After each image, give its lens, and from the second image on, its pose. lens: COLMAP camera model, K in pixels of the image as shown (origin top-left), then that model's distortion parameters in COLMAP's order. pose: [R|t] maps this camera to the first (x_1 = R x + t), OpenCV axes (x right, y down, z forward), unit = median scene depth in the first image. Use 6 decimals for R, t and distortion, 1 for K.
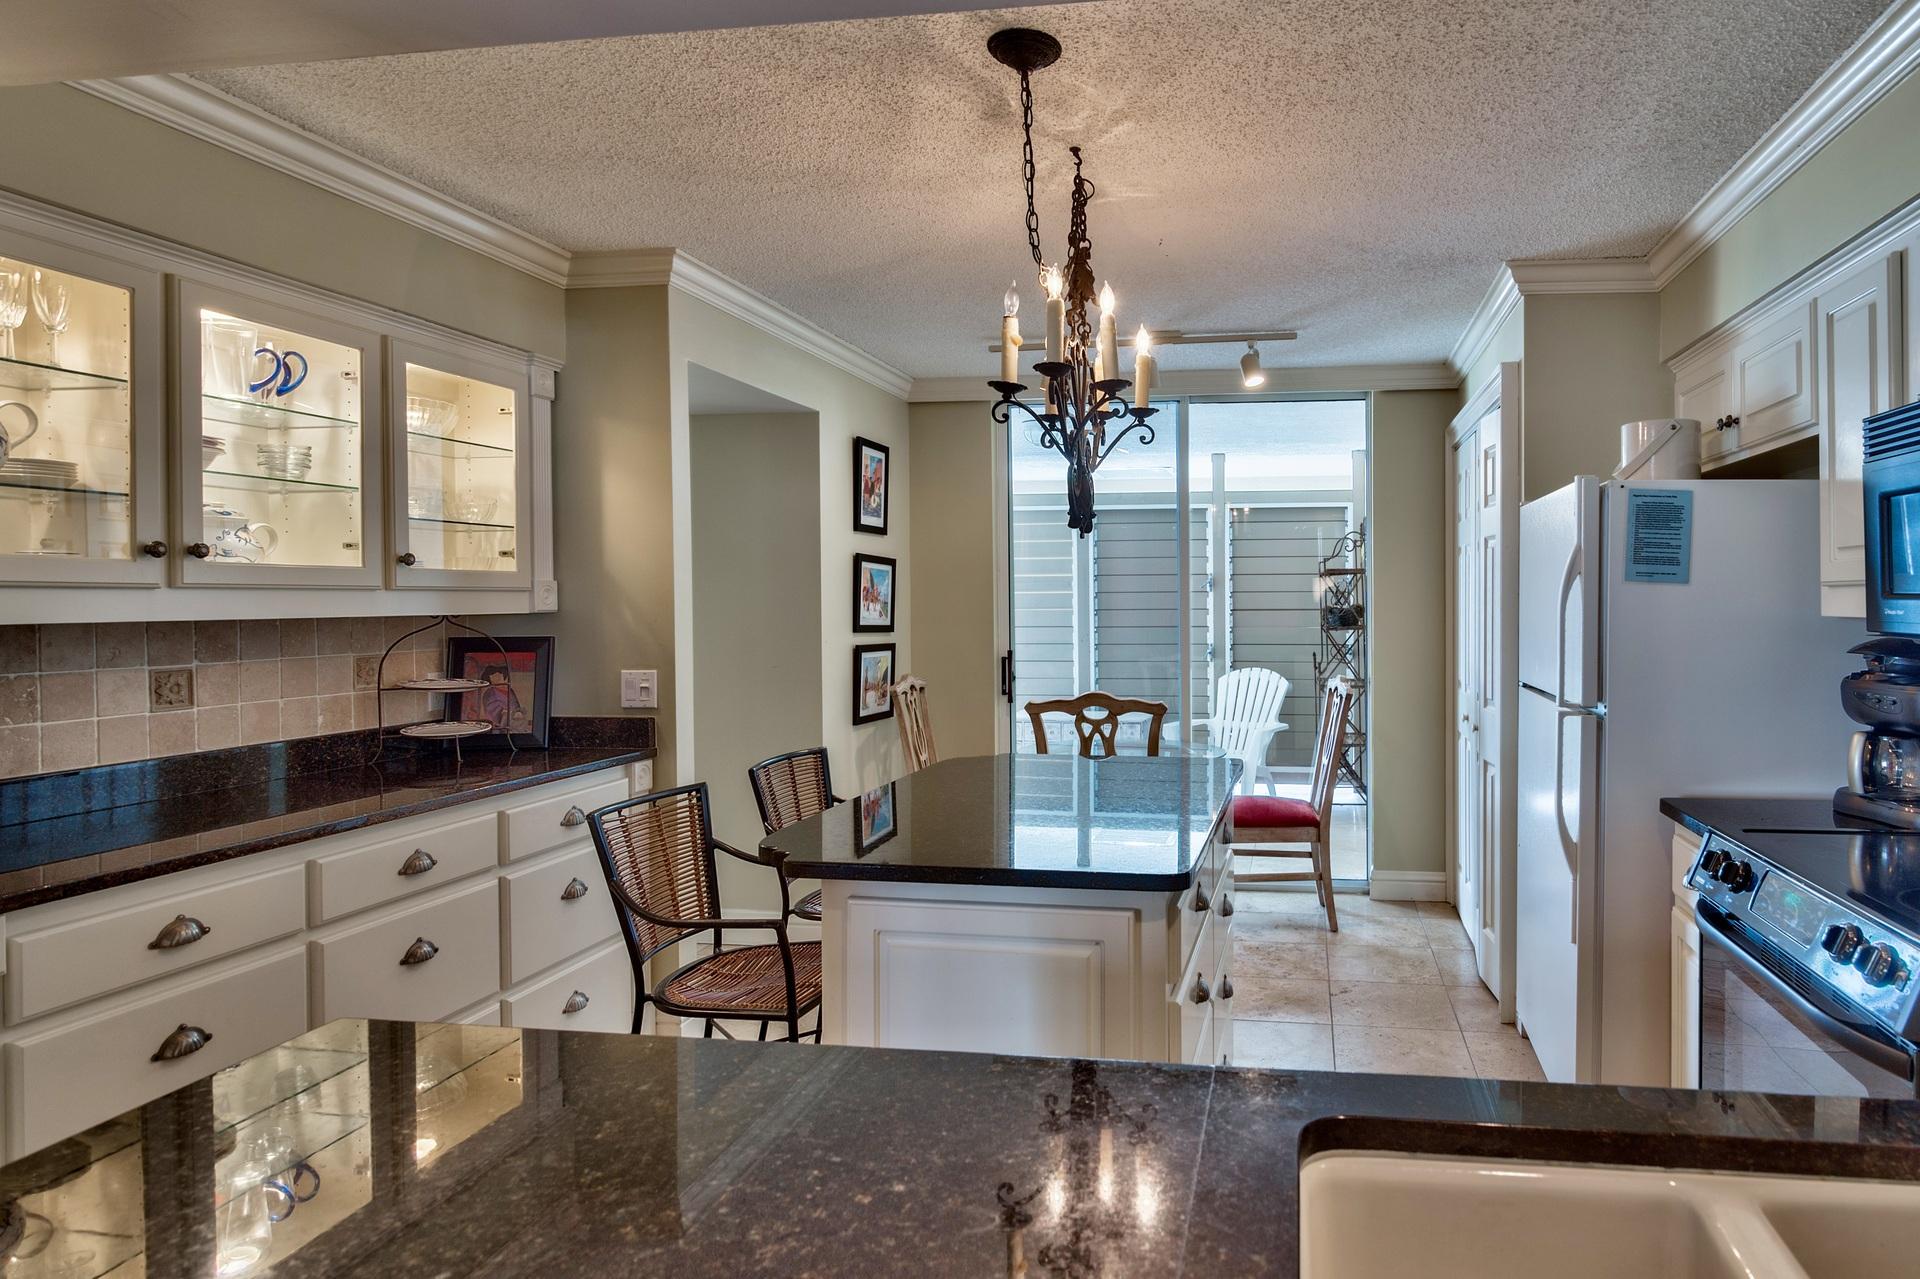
lens RADIAL K [[1087.5, 0, 1140.8], [0, 1087.5, 607.0], [0, 0, 1]] dist [-0.001241, 0.000265]
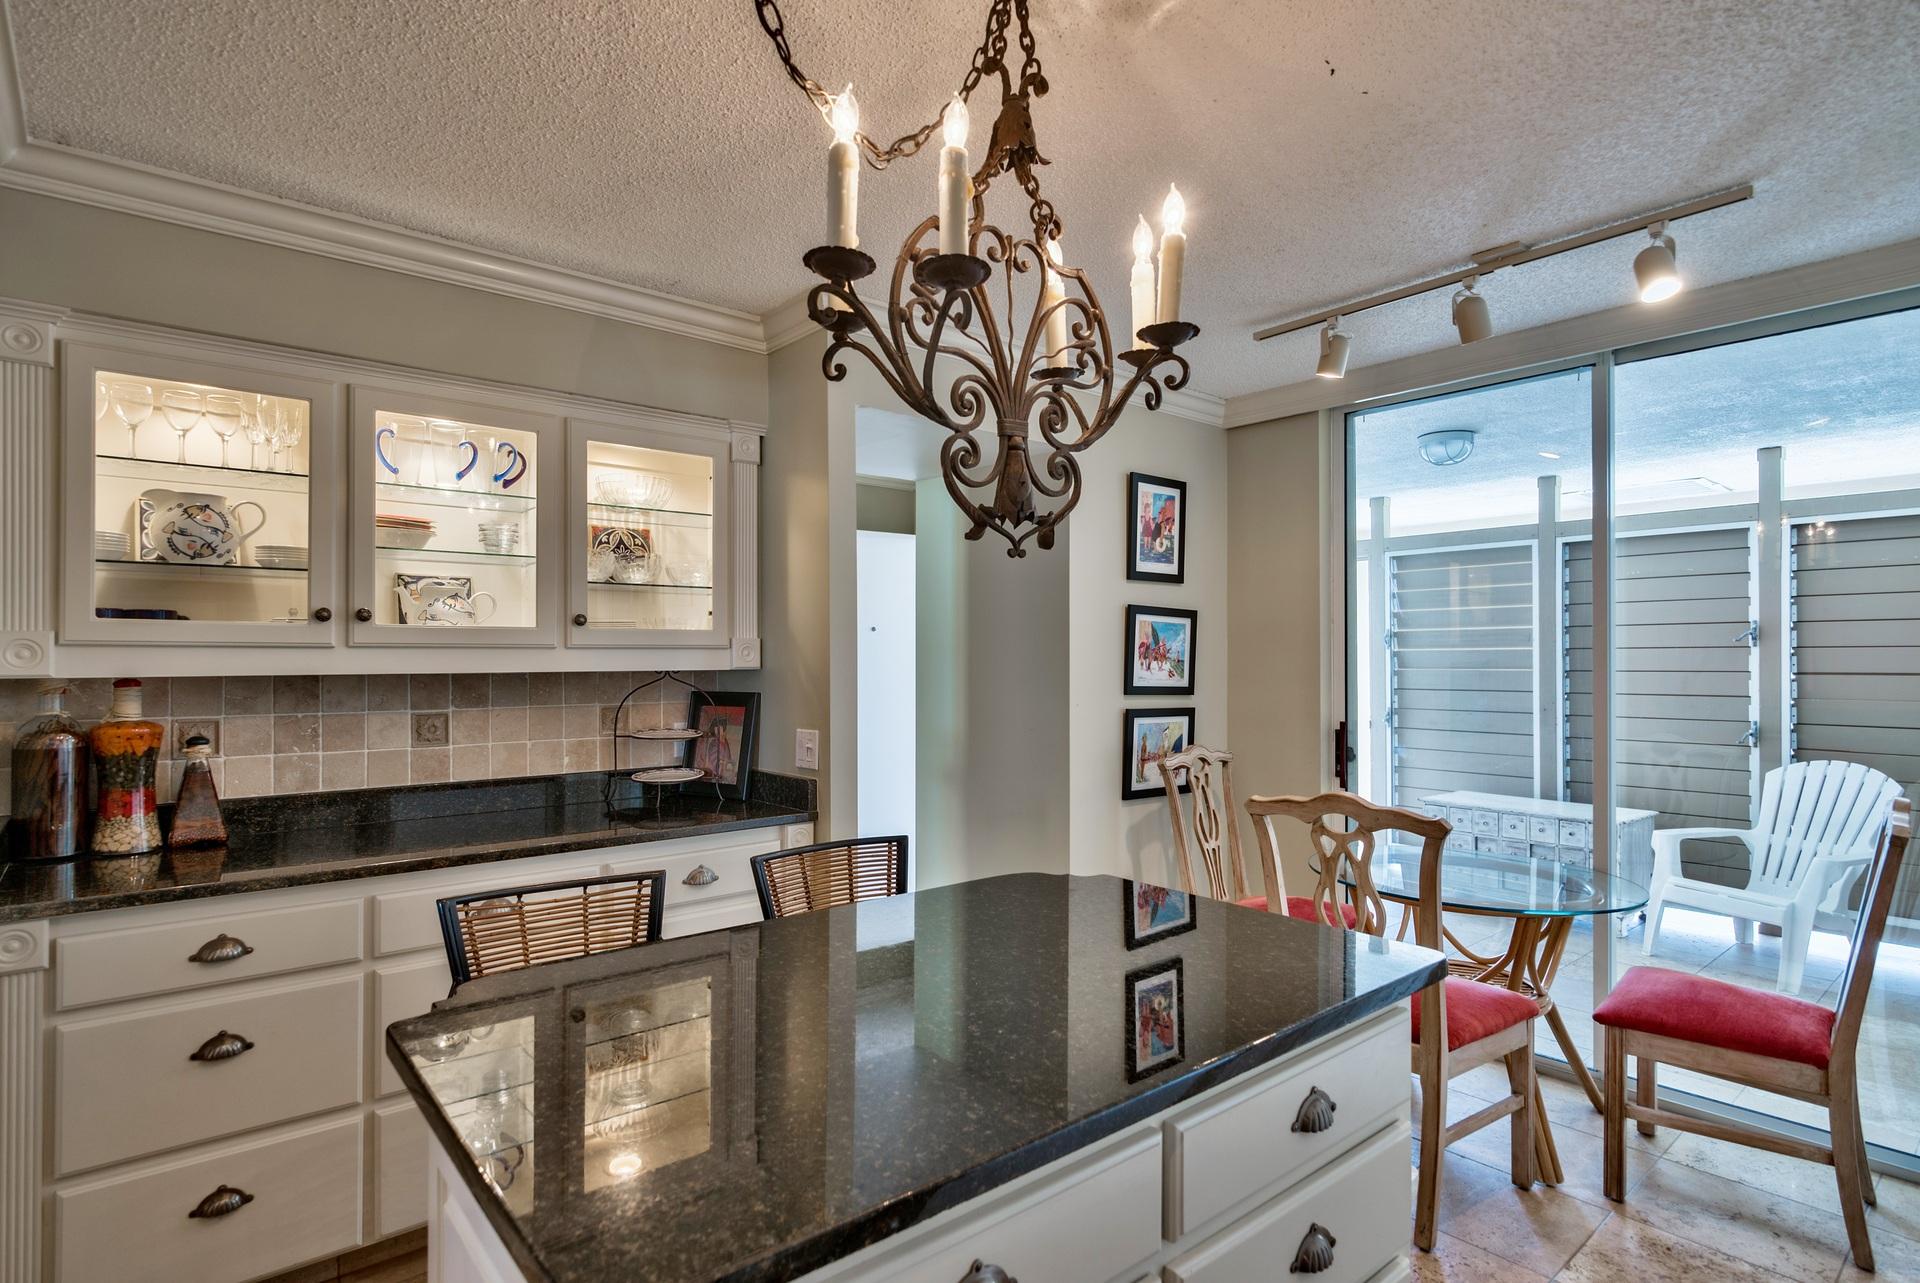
lens RADIAL K [[964.7, 0, 959.9], [0, 964.7, 655.7], [0, 0, 1]] dist [-0.000141, 0.000006]
pose [[0.746486, 0.001403, -0.665400, 0.220115], [-0.006385, 0.999967, -0.005055, -0.004752], [0.665371, 0.008022, 0.746470, 0.458882]]
